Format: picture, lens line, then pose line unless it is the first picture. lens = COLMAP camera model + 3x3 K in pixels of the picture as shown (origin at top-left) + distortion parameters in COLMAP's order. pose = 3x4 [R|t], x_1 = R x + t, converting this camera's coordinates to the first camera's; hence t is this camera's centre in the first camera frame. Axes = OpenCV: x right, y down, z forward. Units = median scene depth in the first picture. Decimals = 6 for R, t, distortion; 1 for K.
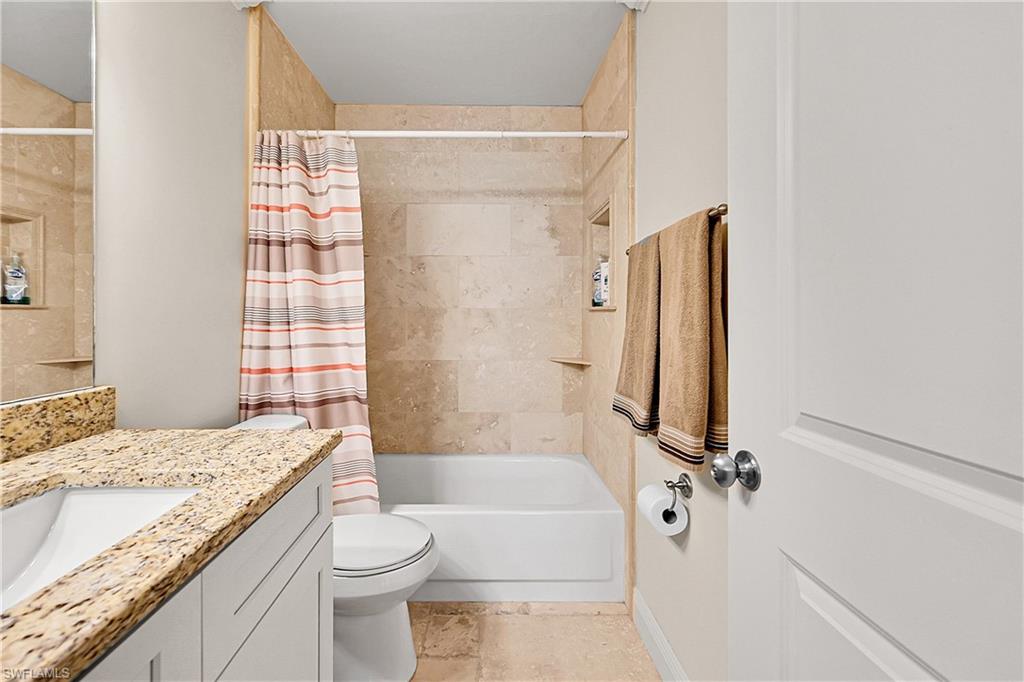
lens RADIAL K [[419.4, 0, 493.5], [0, 419.4, 317.1], [0, 0, 1]] dist [0.000143, 0.000016]
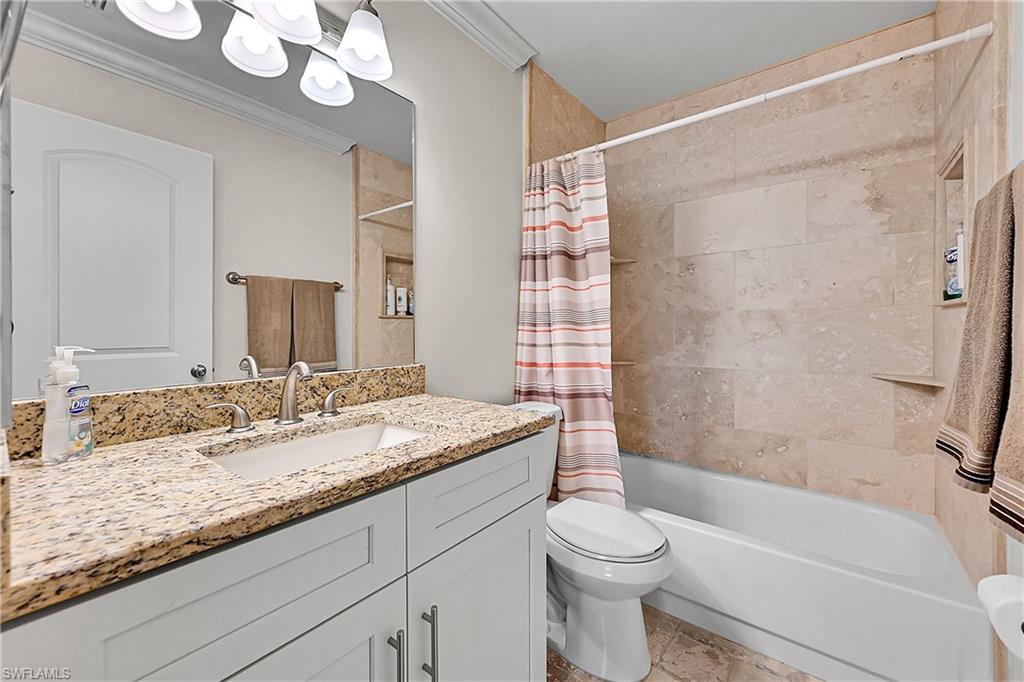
lens RADIAL K [[411.4, 0, 512.1], [0, 411.4, 330.5], [0, 0, 1]] dist [0.000177, 0.000067]
pose [[0.777172, 0.001489, -0.629286, 0.145526], [0.001368, 0.999991, 0.004057, 0.025037], [0.629287, -0.004014, 0.777163, 0.045446]]
